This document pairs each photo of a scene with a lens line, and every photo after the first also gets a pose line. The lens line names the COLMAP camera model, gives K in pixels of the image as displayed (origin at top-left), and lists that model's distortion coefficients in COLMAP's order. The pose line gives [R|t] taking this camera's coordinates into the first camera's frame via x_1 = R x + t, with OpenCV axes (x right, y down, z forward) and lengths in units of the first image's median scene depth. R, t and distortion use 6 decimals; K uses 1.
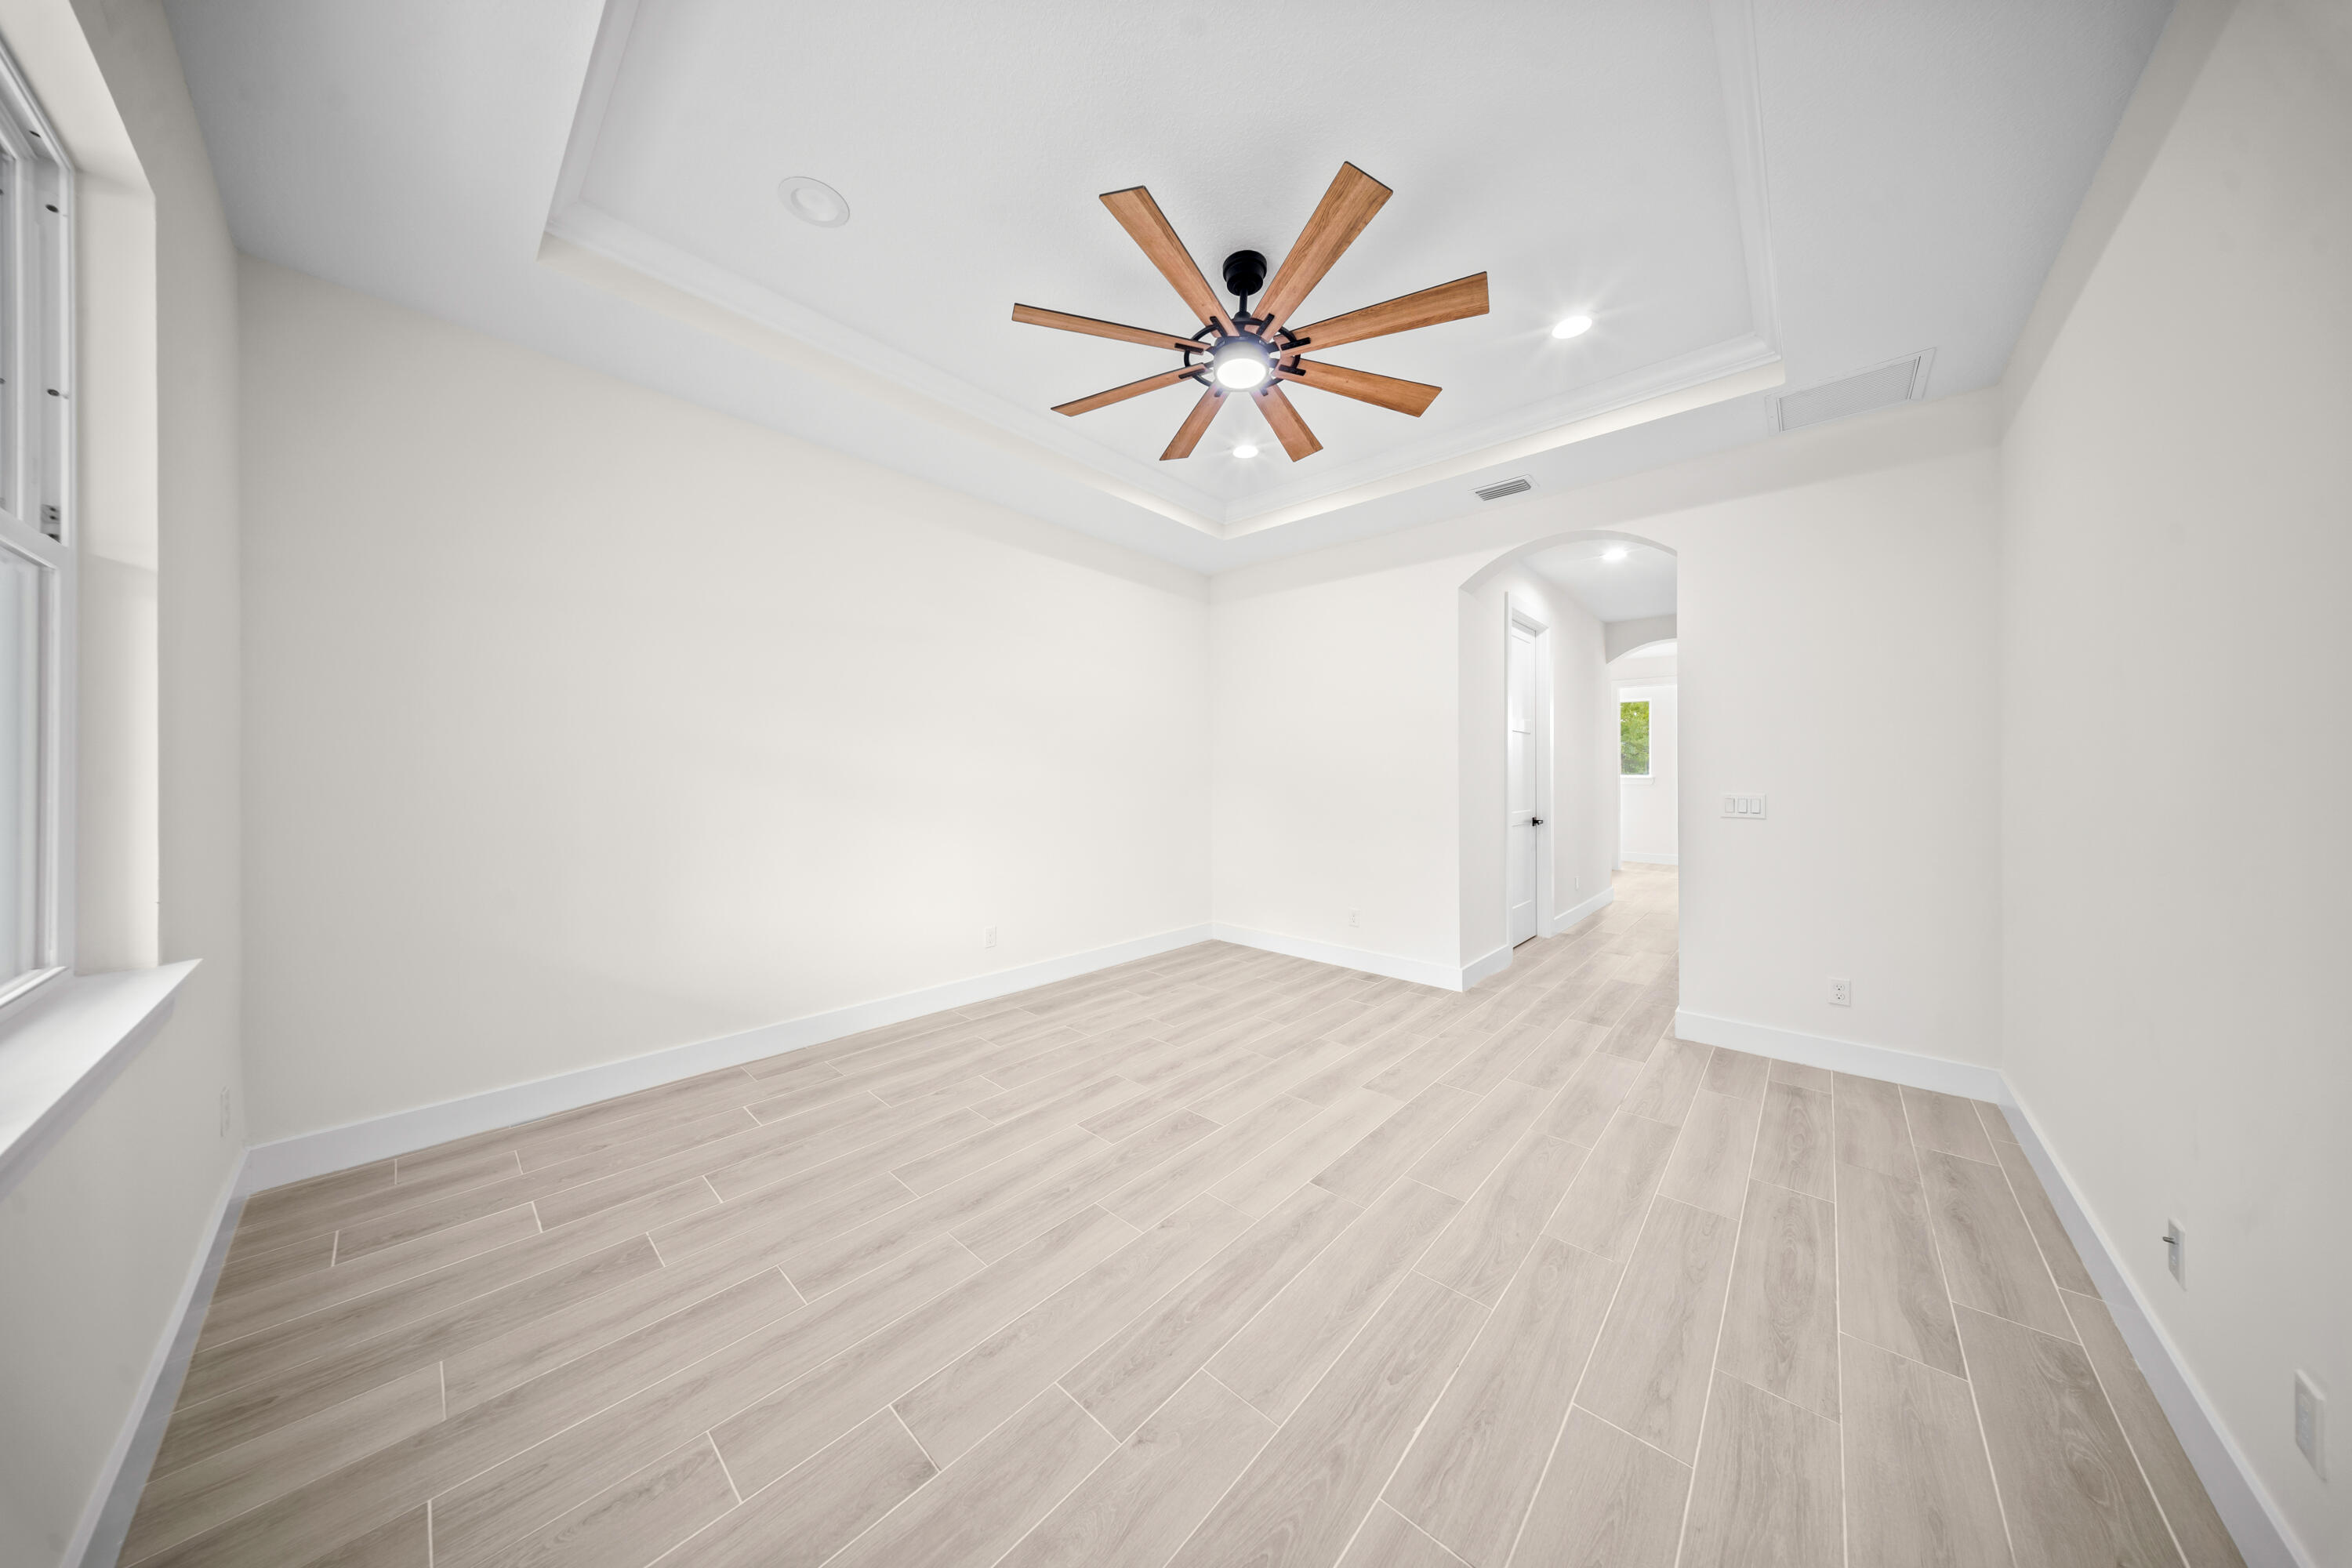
lens RADIAL K [[695.5, 0, 1172.5], [0, 695.5, 771.5], [0, 0, 1]] dist [0.001222, 0.000013]
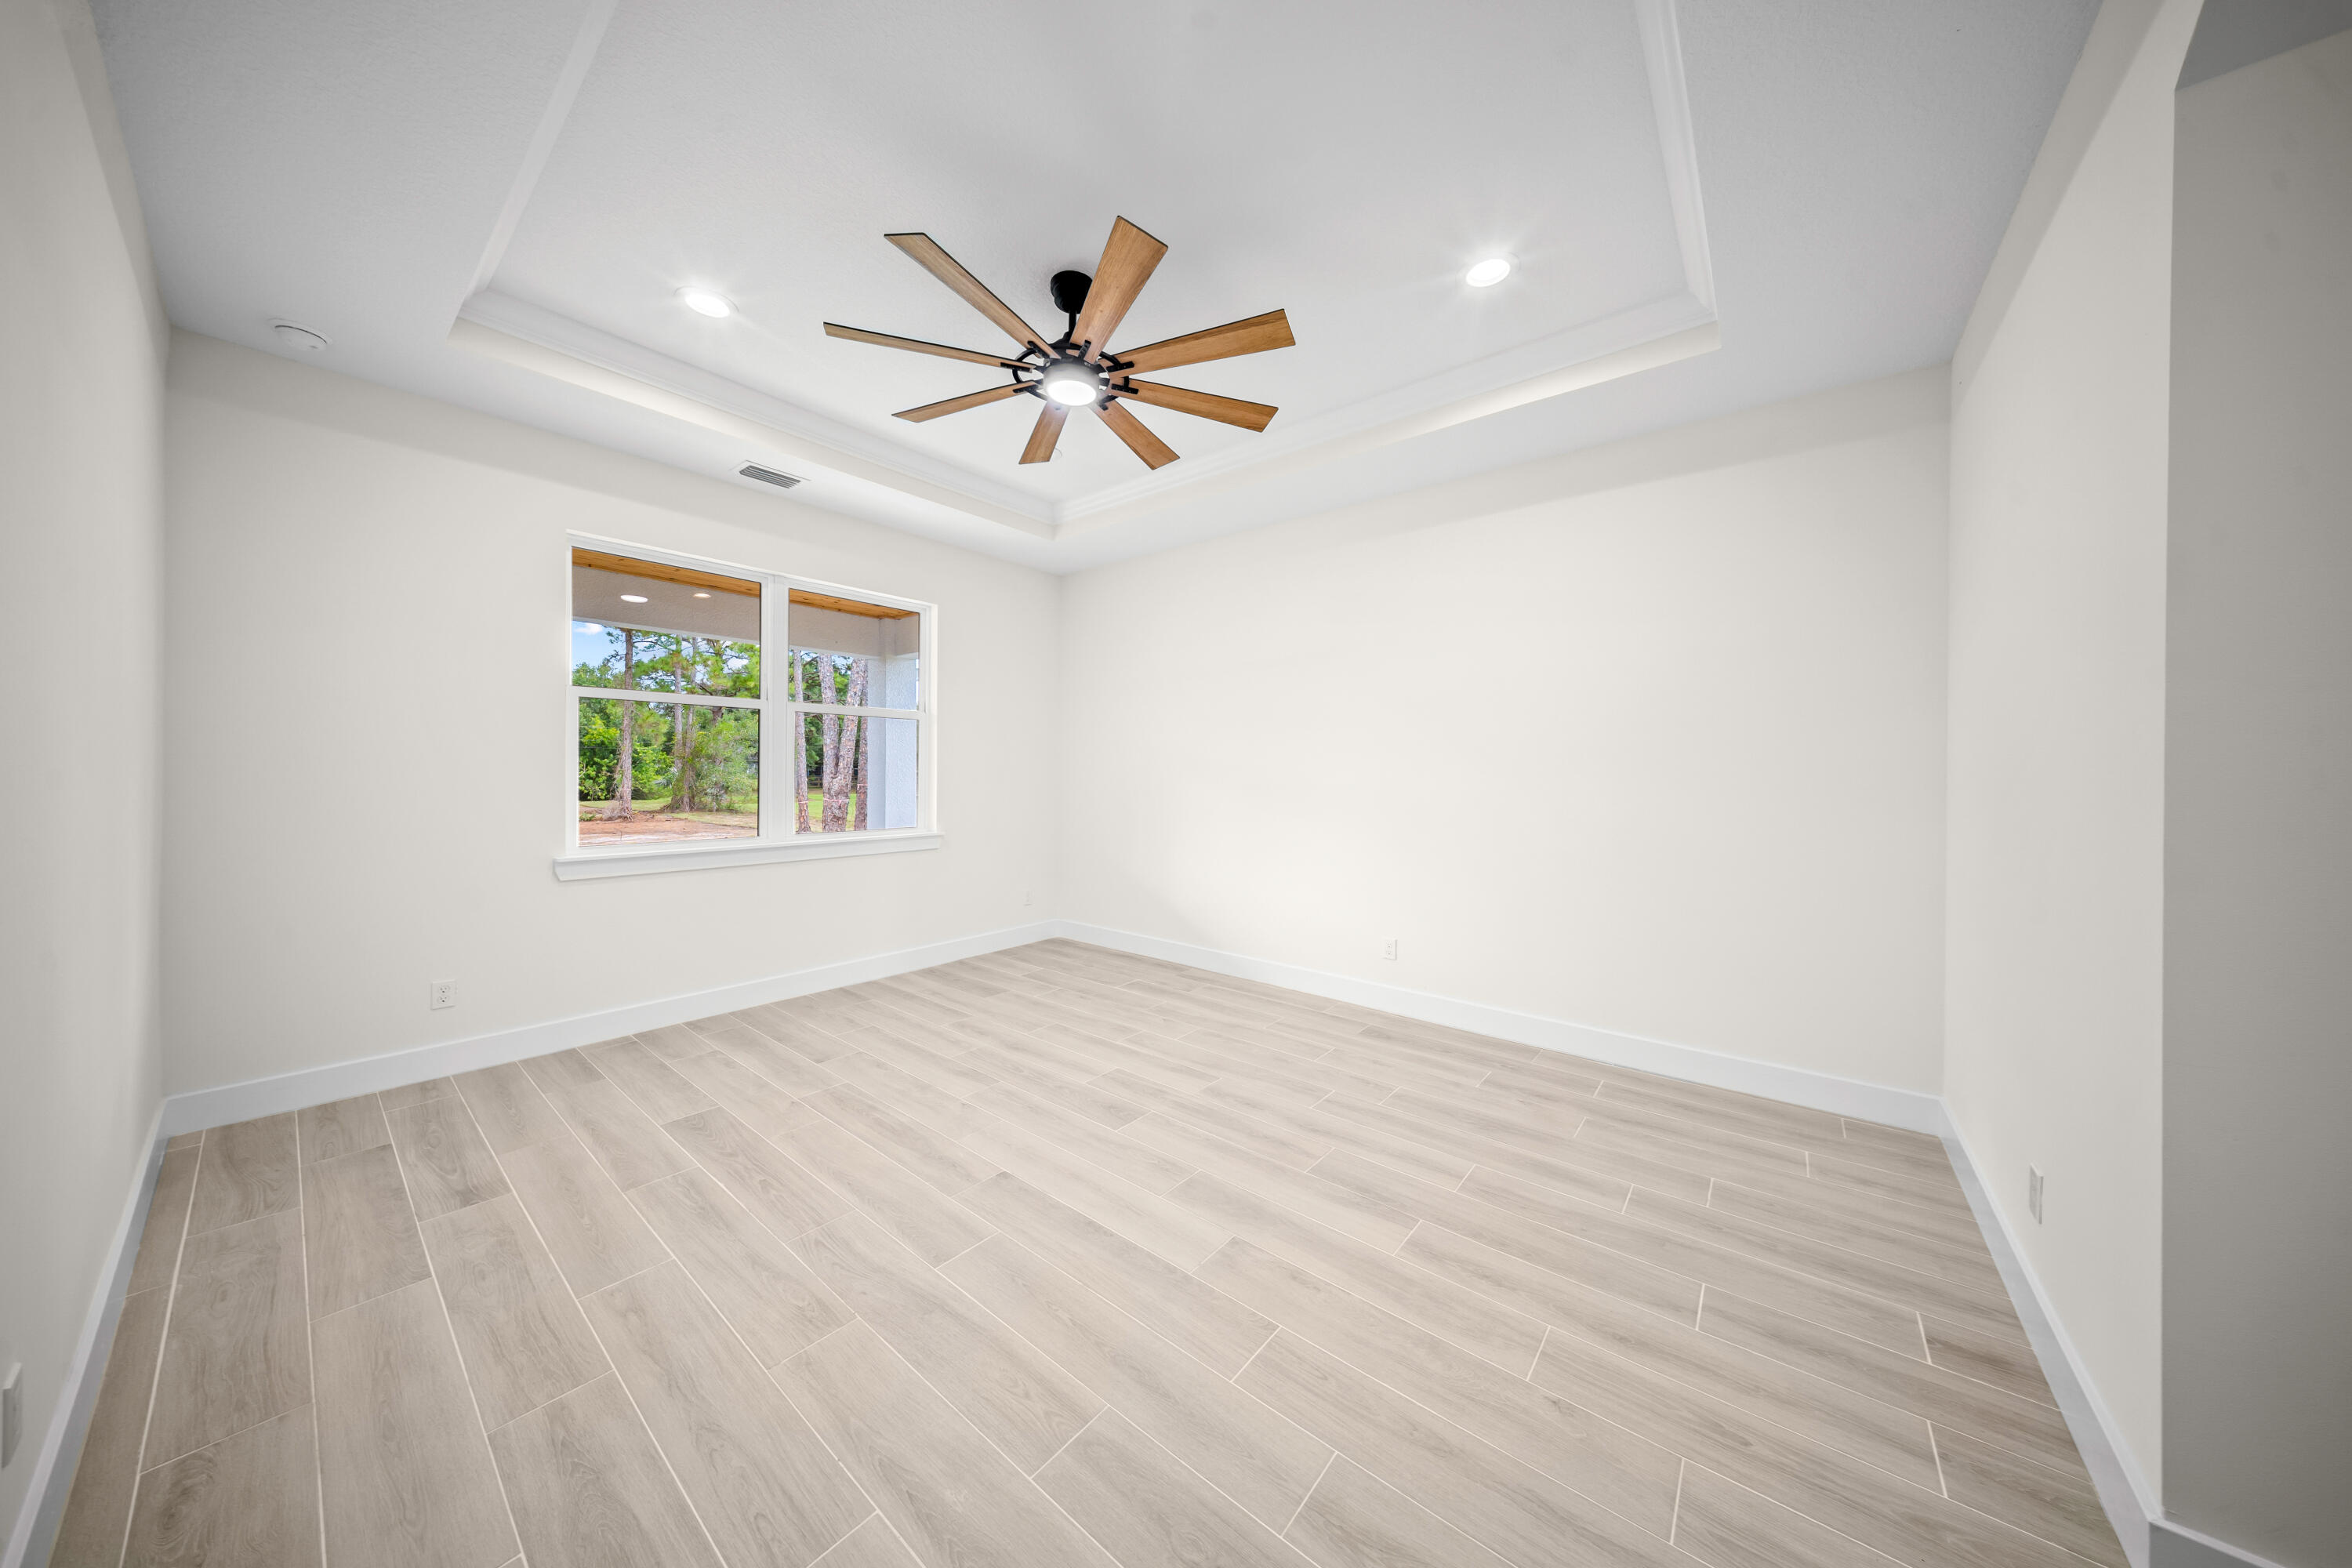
lens RADIAL K [[695.5, 0, 1172.5], [0, 695.5, 771.5], [0, 0, 1]] dist [0.001222, 0.000013]
pose [[0.095403, 0.000792, -0.995438, 1.118234], [-0.009963, 0.999950, -0.000159, -0.003581], [0.995389, 0.009933, 0.095406, 1.025763]]
